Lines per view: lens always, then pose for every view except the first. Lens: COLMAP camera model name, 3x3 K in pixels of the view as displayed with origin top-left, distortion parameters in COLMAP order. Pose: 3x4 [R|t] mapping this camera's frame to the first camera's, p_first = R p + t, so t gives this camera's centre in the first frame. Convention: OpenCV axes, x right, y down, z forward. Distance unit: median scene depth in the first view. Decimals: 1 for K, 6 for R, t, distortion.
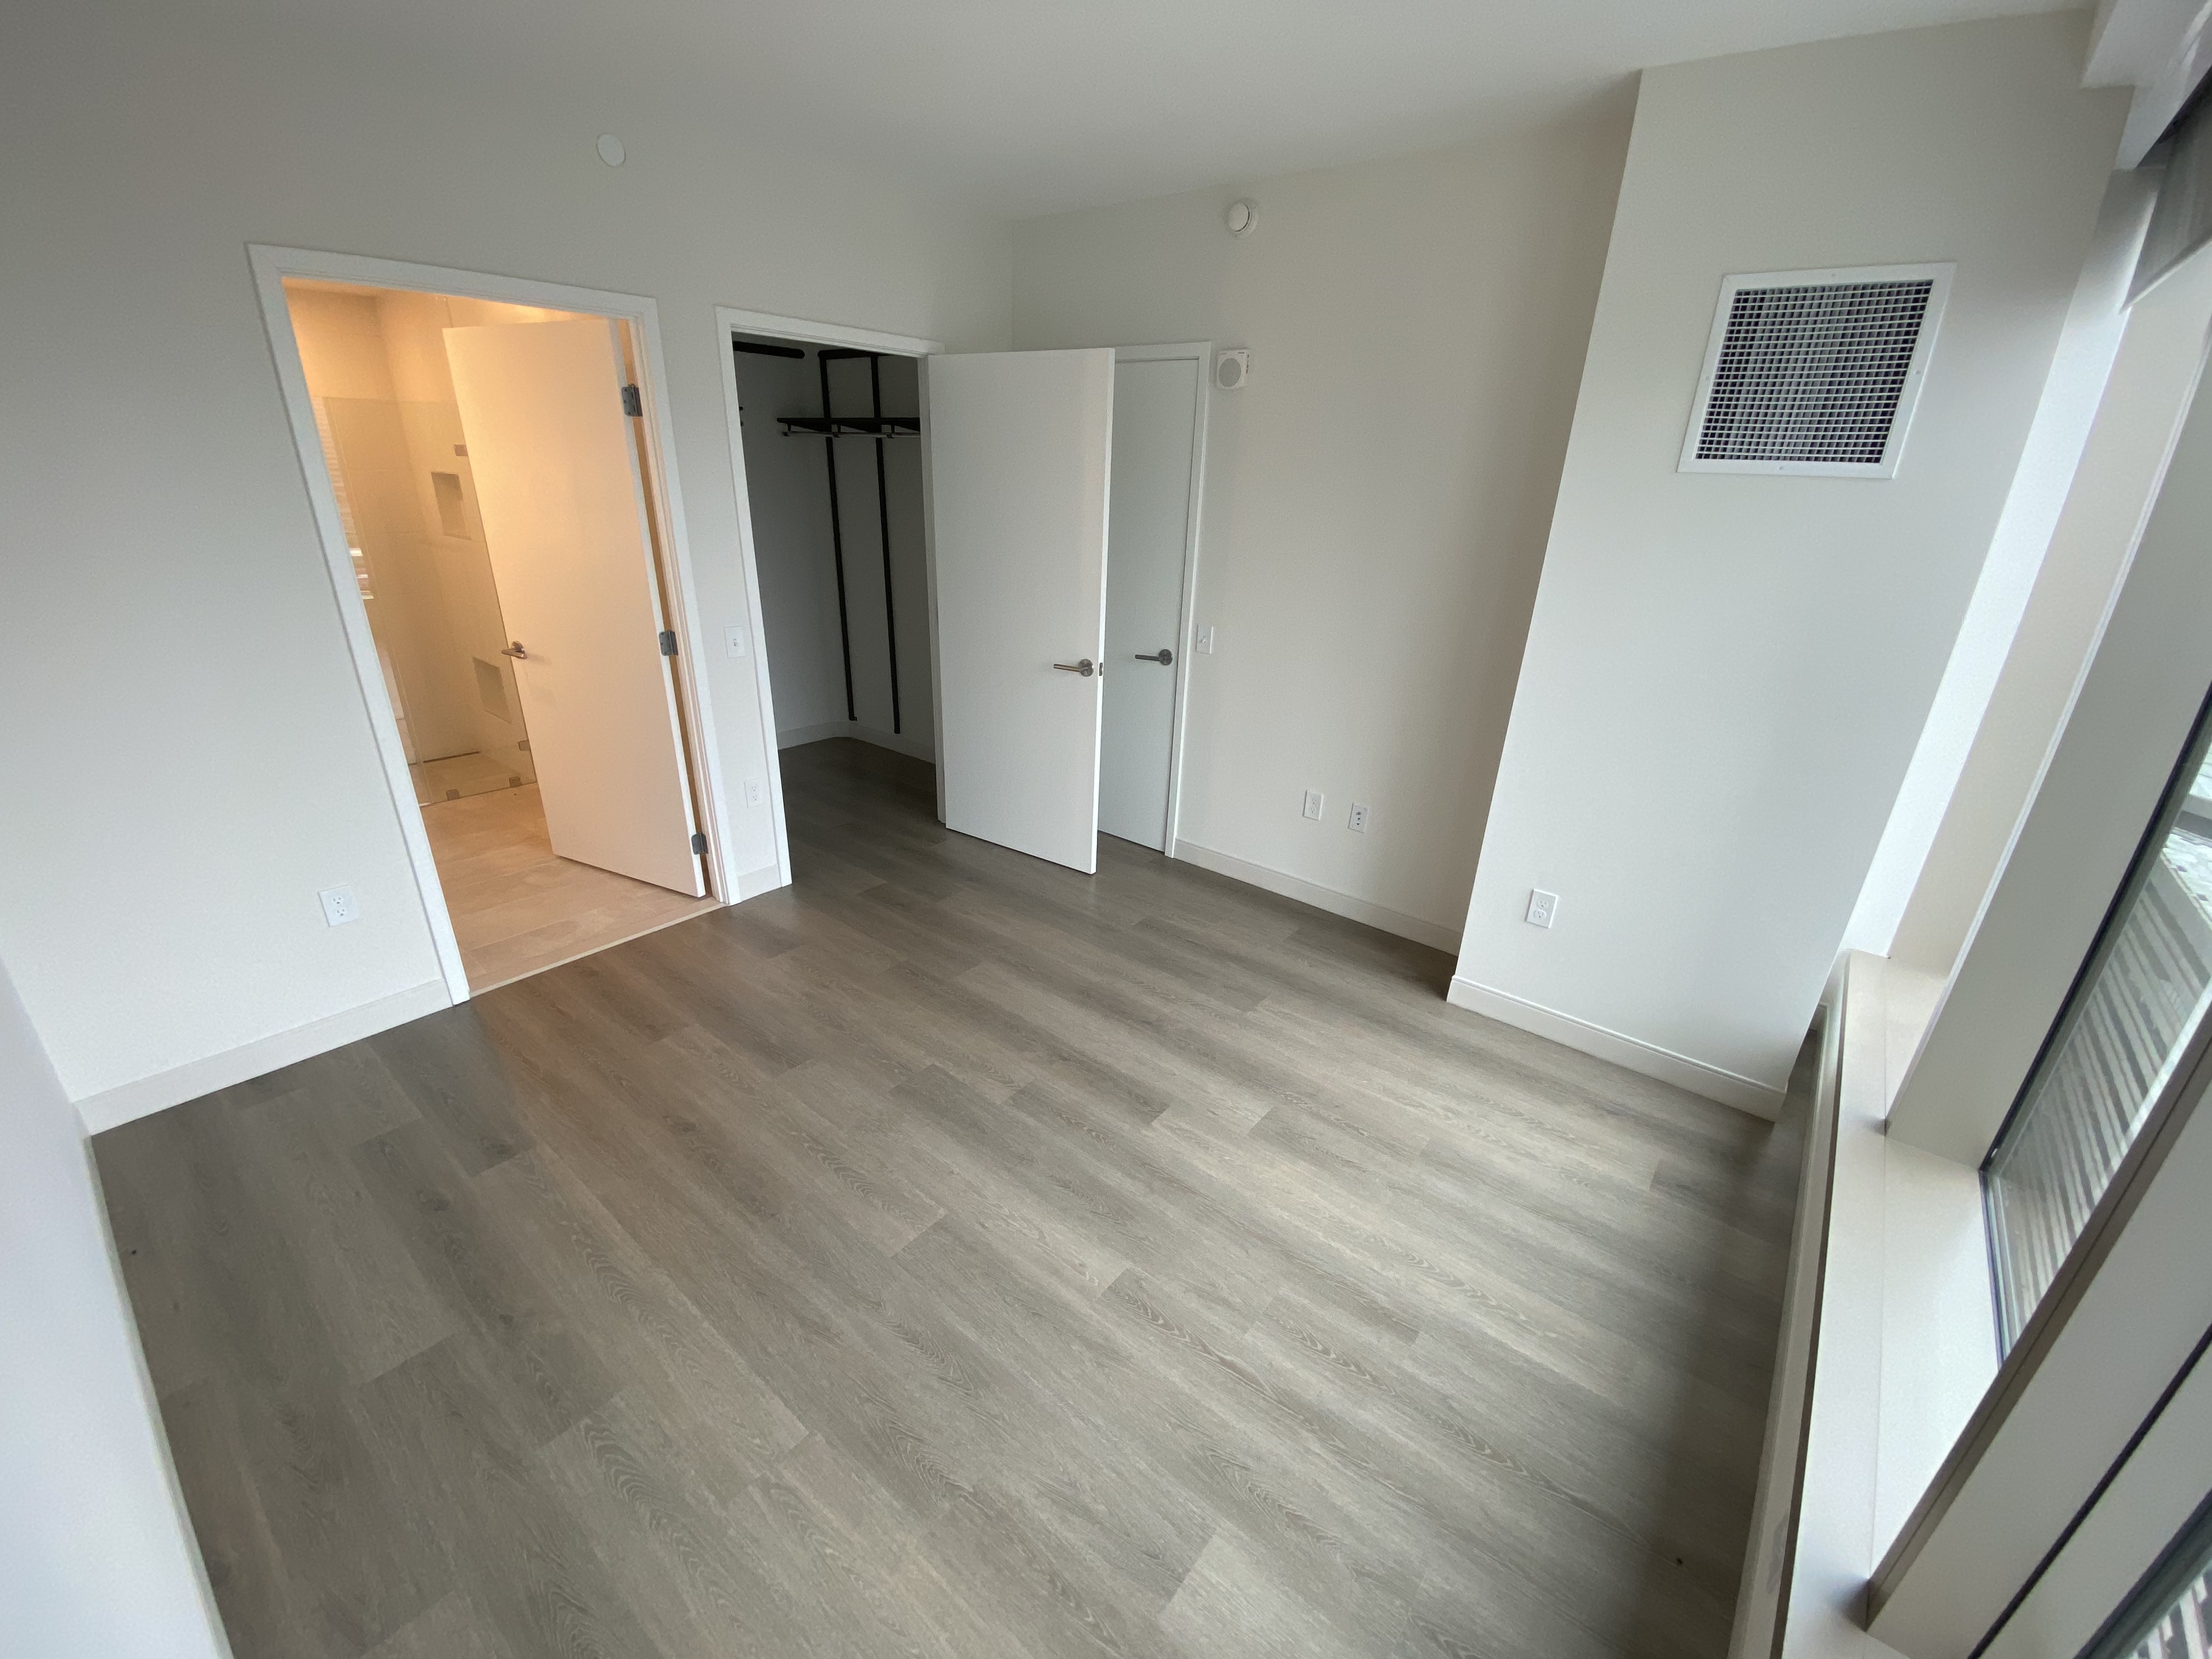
lens RADIAL K [[896.2, 0, 1111.3], [0, 896.2, 831.5], [0, 0, 1]] dist [-0.000245, -0.000094]
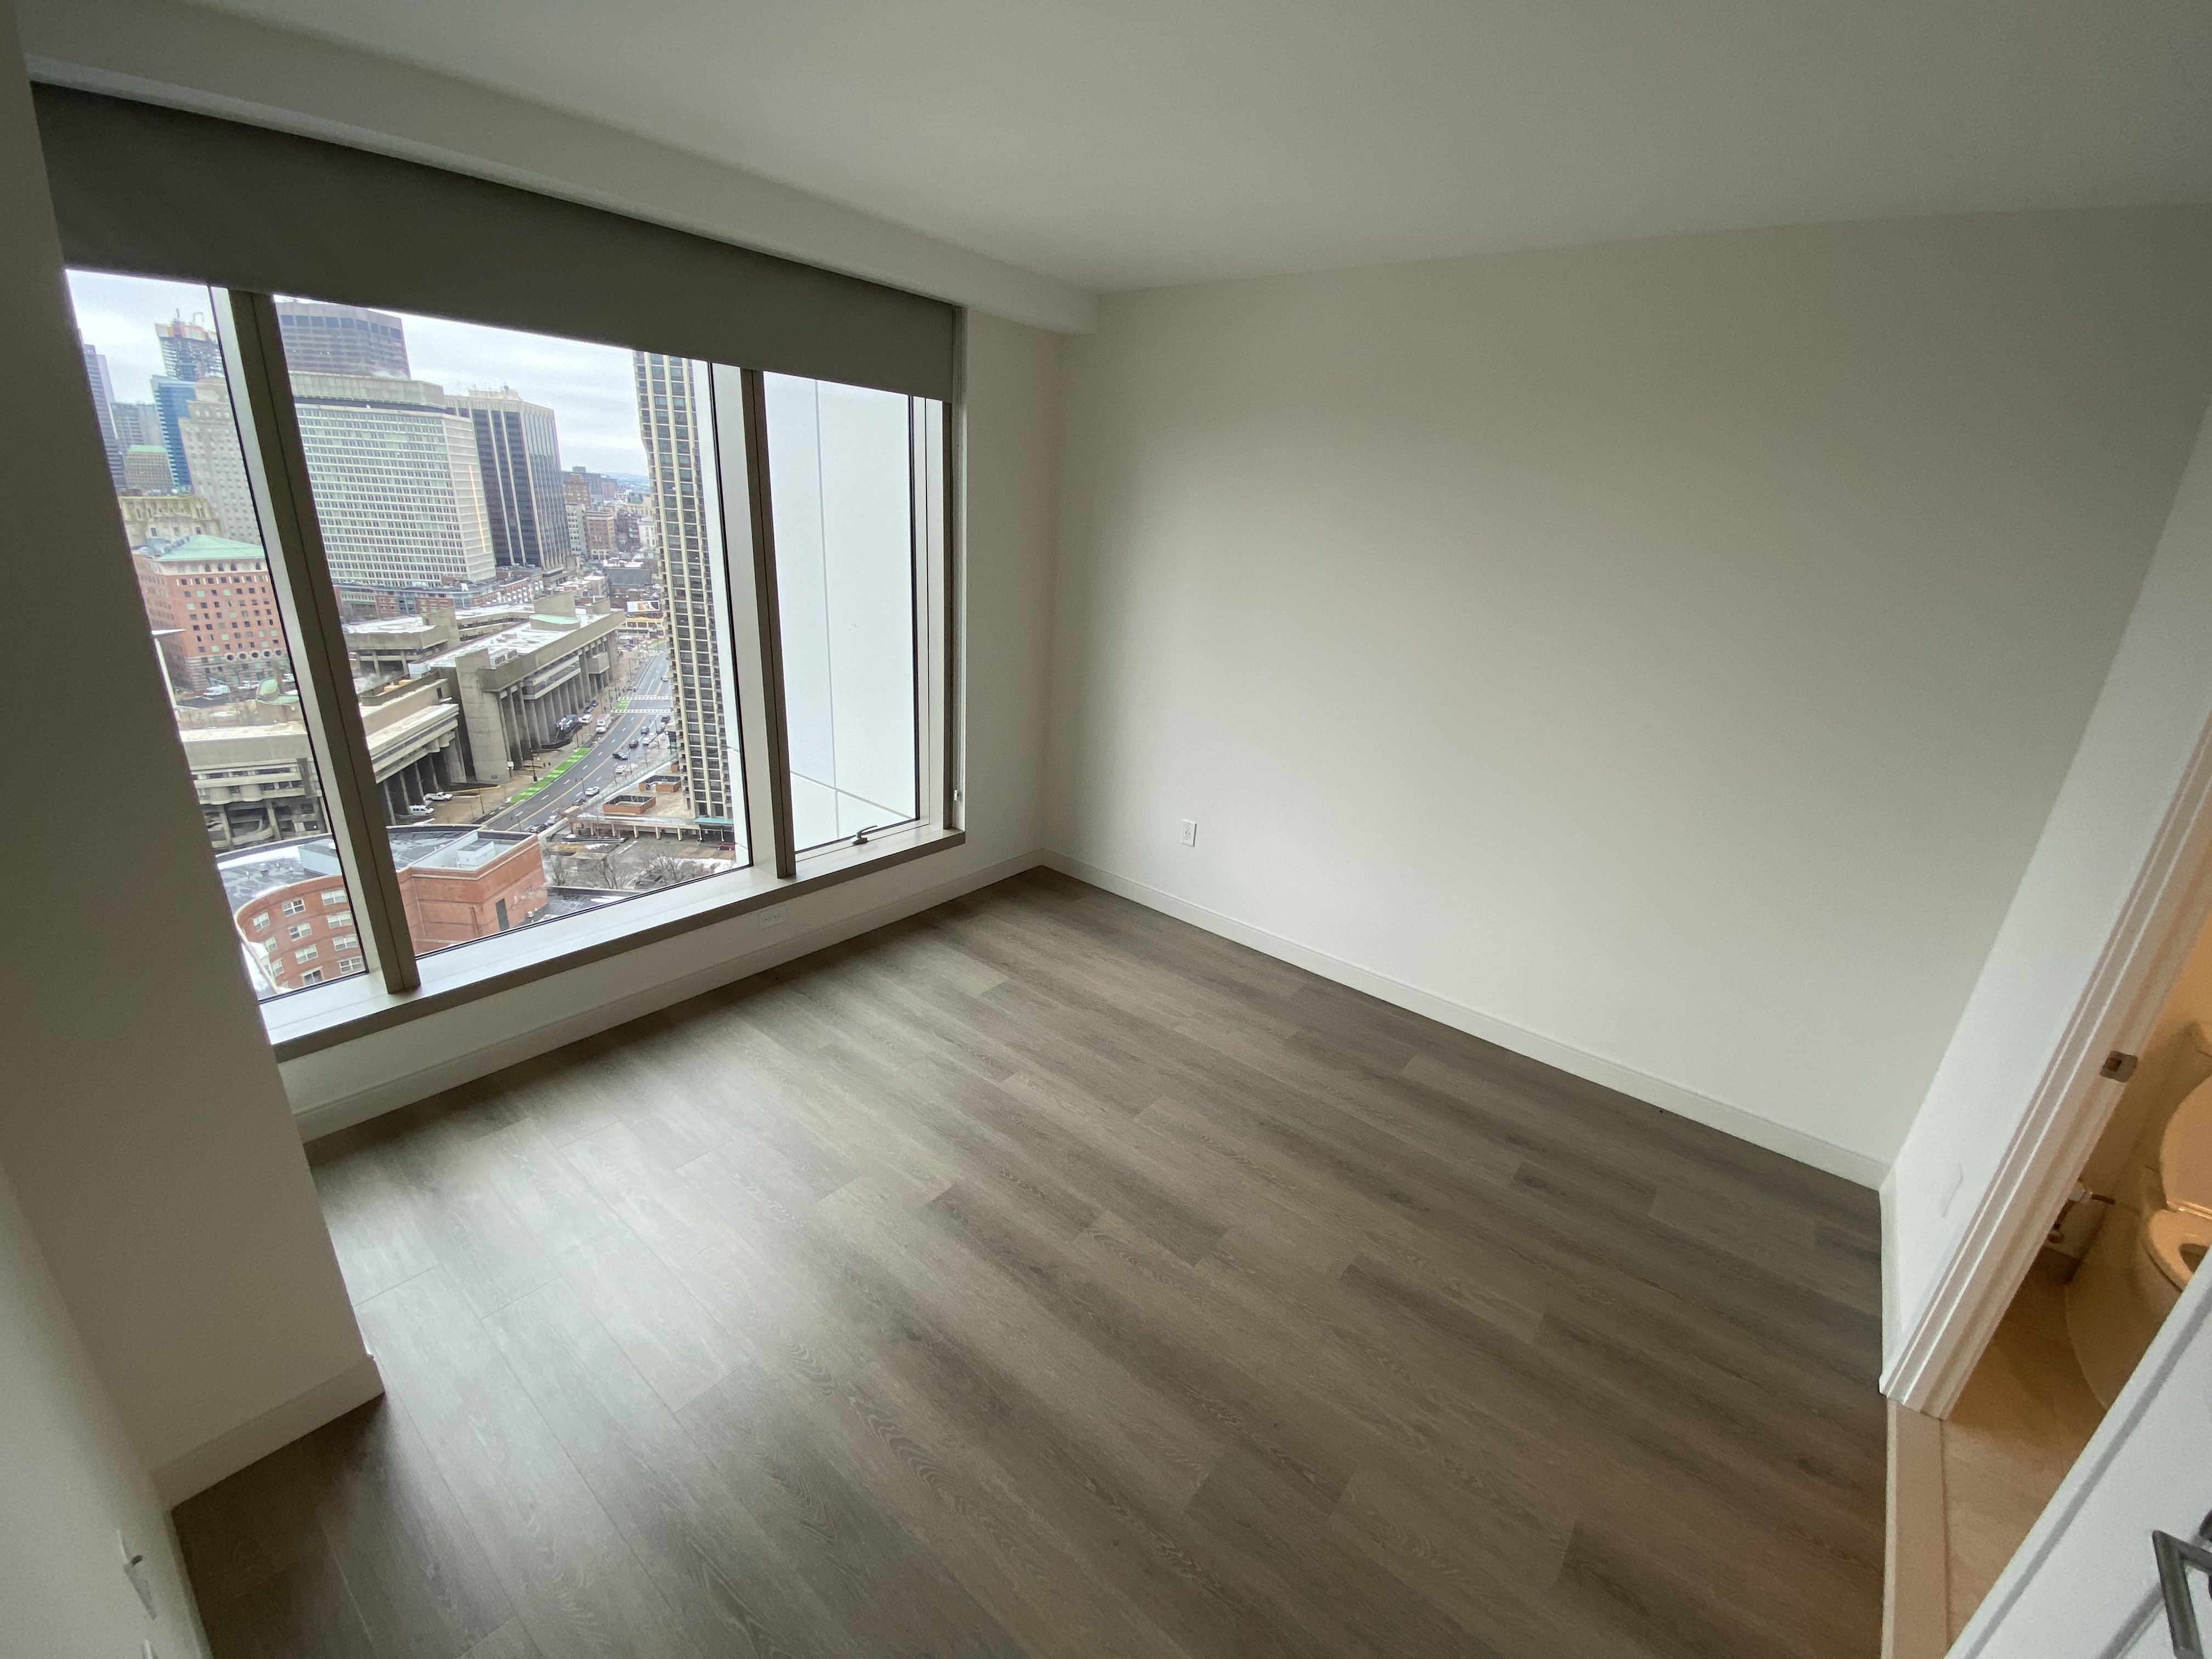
lens RADIAL K [[896.2, 0, 1103.9], [0, 896.2, 836.5], [0, 0, 1]] dist [-0.000245, -0.000094]
pose [[-0.995430, -0.091781, -0.026382, -0.066252], [-0.085898, 0.739810, 0.667310, -0.694070], [-0.041729, 0.666526, -0.744313, 1.592233]]
